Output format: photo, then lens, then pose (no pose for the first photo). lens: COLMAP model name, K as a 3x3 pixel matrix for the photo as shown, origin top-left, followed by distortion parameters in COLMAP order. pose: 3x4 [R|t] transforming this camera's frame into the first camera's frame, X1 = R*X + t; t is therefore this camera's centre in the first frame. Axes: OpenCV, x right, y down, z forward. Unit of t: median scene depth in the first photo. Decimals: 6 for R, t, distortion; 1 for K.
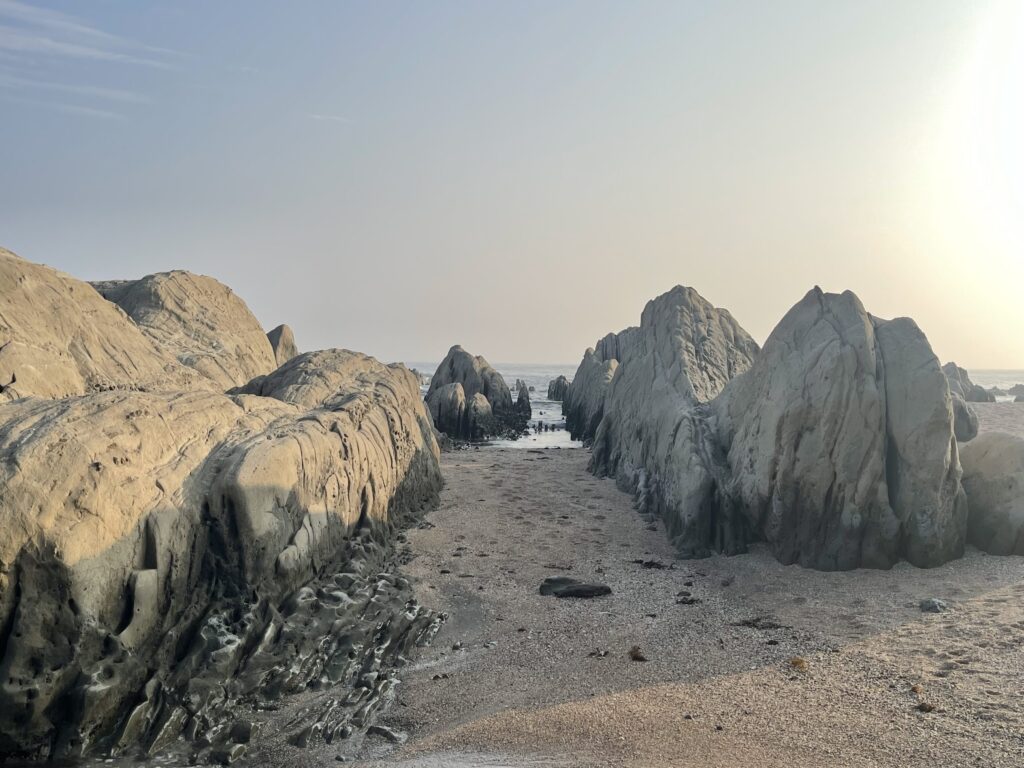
lens RADIAL K [[1102.9, 0, 511.5], [0, 1102.9, 384.0], [0, 0, 1]] dist [0.004154, 0.000000]
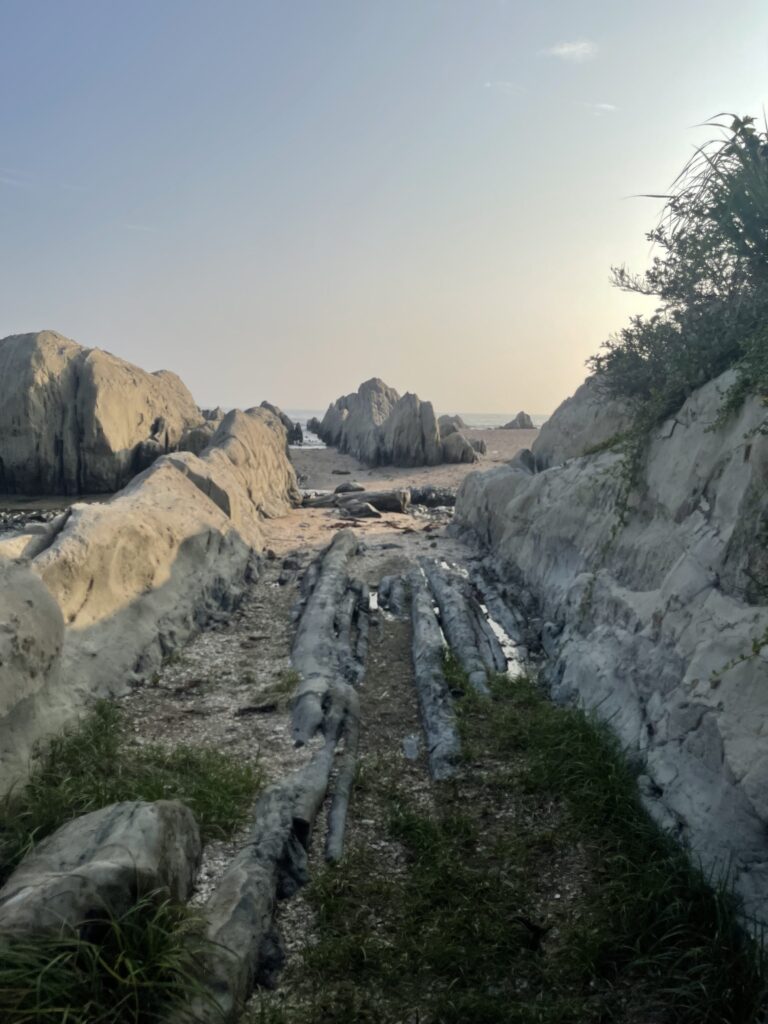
lens RADIAL K [[763.0, 0, 384.6], [0, 763.0, 512.9], [0, 0, 1]] dist [0.079245, -0.101263]
pose [[0.988483, -0.011552, 0.150889, -0.118787], [-0.005981, 0.993321, 0.115231, 0.011492], [-0.151212, -0.114806, 0.981812, -0.998755]]
